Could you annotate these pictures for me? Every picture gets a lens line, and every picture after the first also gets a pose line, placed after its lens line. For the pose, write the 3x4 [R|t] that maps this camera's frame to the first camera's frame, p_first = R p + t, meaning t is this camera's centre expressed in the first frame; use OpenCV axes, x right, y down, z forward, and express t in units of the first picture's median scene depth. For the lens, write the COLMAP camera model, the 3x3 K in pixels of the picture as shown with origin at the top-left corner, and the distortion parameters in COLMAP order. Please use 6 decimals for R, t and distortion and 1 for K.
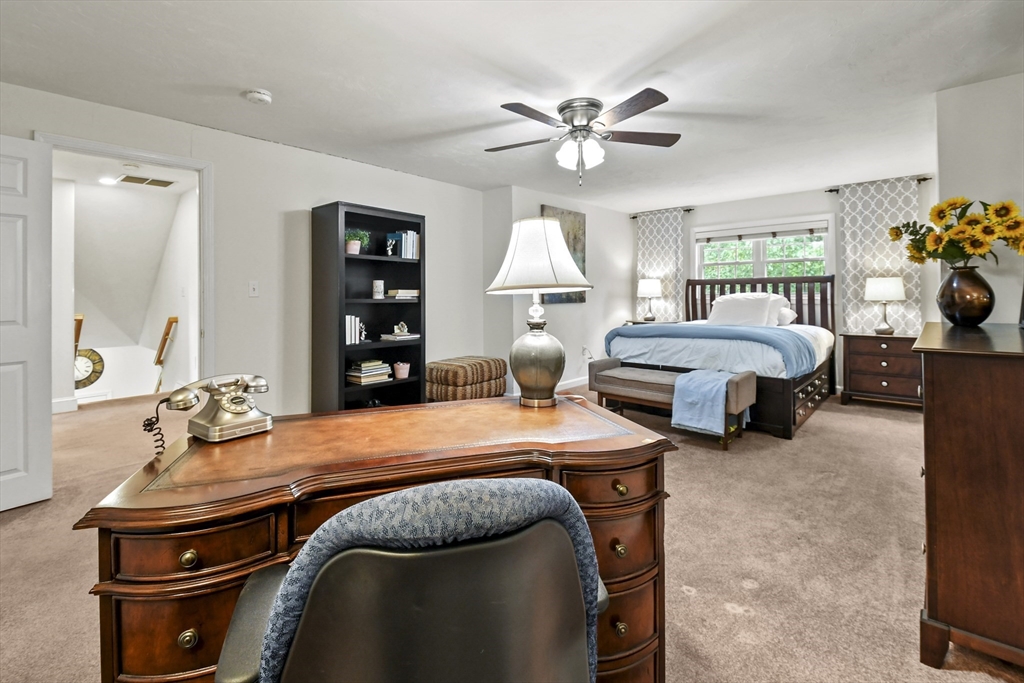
lens RADIAL K [[457.3, 0, 510.6], [0, 457.3, 294.2], [0, 0, 1]] dist [0.012758, -0.000642]
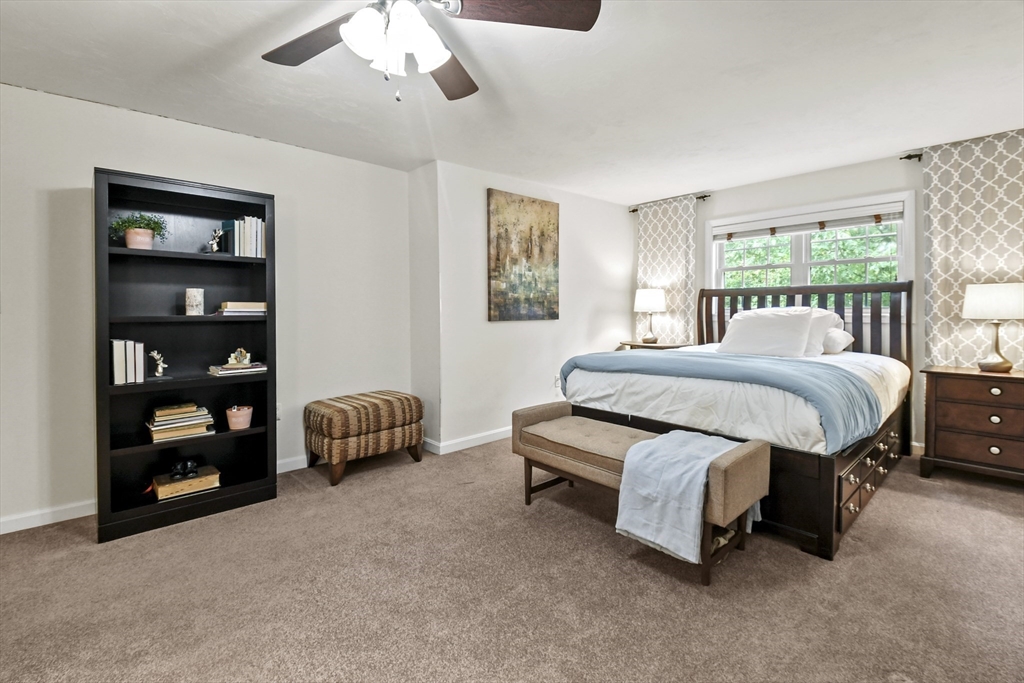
lens RADIAL K [[457.6, 0, 501.2], [0, 457.6, 317.7], [0, 0, 1]] dist [0.012577, -0.007830]
pose [[0.994232, 0.003821, -0.107185, 0.182433], [-0.001484, 0.999760, 0.021875, -0.001459], [0.107242, -0.021590, 0.993998, 0.273810]]
